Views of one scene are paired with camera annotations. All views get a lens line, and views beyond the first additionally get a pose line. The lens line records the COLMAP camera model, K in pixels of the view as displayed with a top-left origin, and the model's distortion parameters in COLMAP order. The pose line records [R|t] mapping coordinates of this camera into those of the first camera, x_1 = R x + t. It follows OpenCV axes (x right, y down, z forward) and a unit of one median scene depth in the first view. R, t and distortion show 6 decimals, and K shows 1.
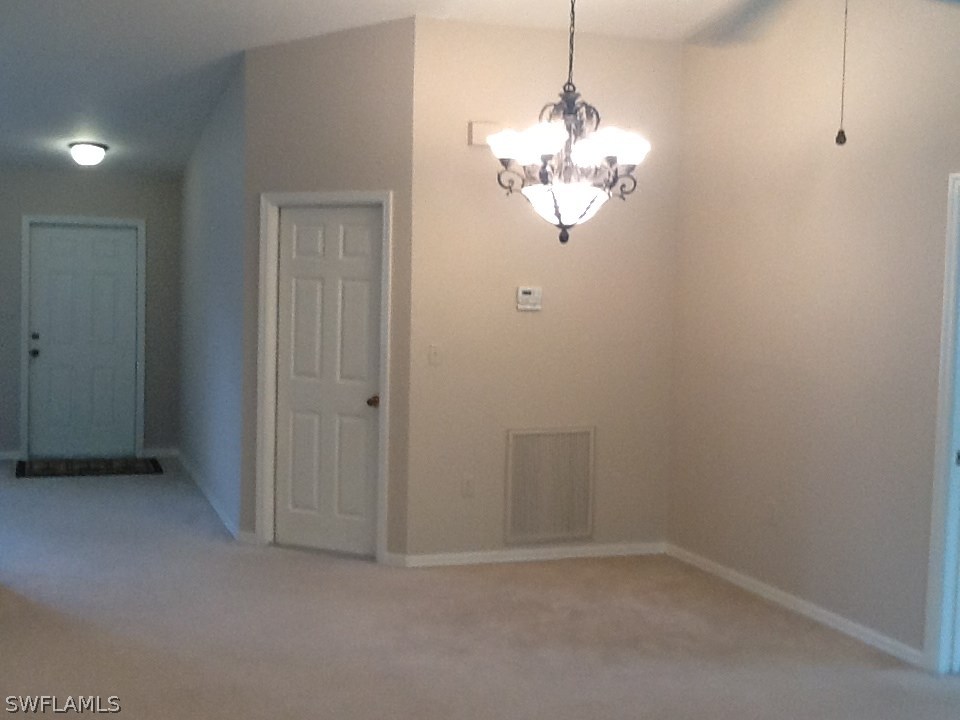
lens RADIAL K [[1217.7, 0, 483.4], [0, 1217.7, 361.4], [0, 0, 1]] dist [0.023219, 0.000000]
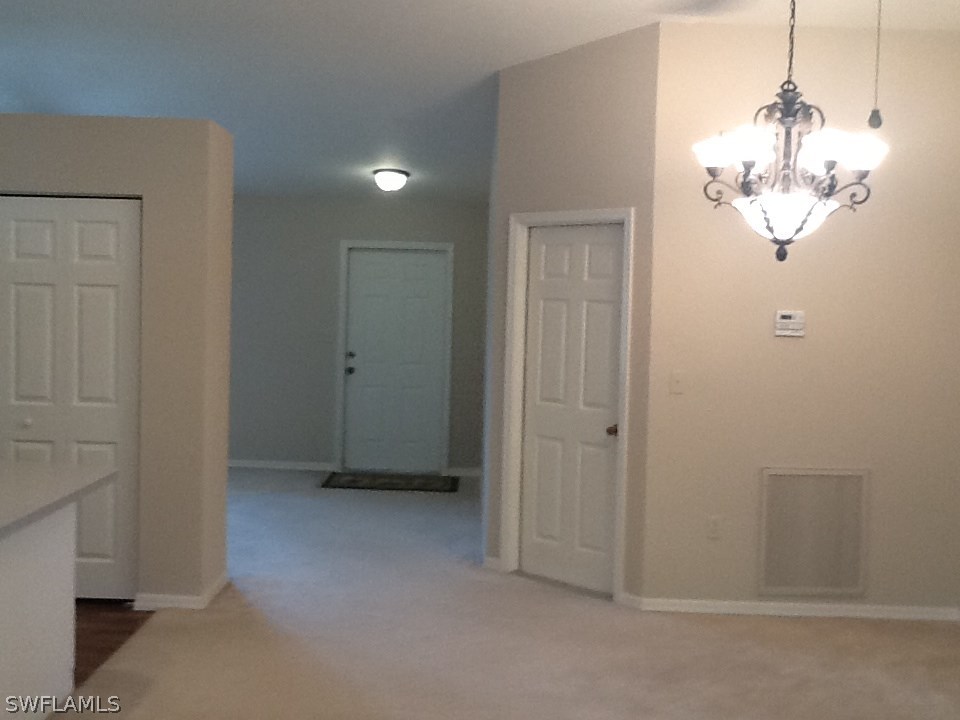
lens RADIAL K [[1217.7, 0, 478.4], [0, 1217.7, 342.2], [0, 0, 1]] dist [0.023219, 0.000000]
pose [[0.935245, 0.017123, -0.353586, 0.142672], [-0.030092, 0.999060, -0.031212, -0.002766], [0.352719, 0.039831, 0.934881, 0.075468]]
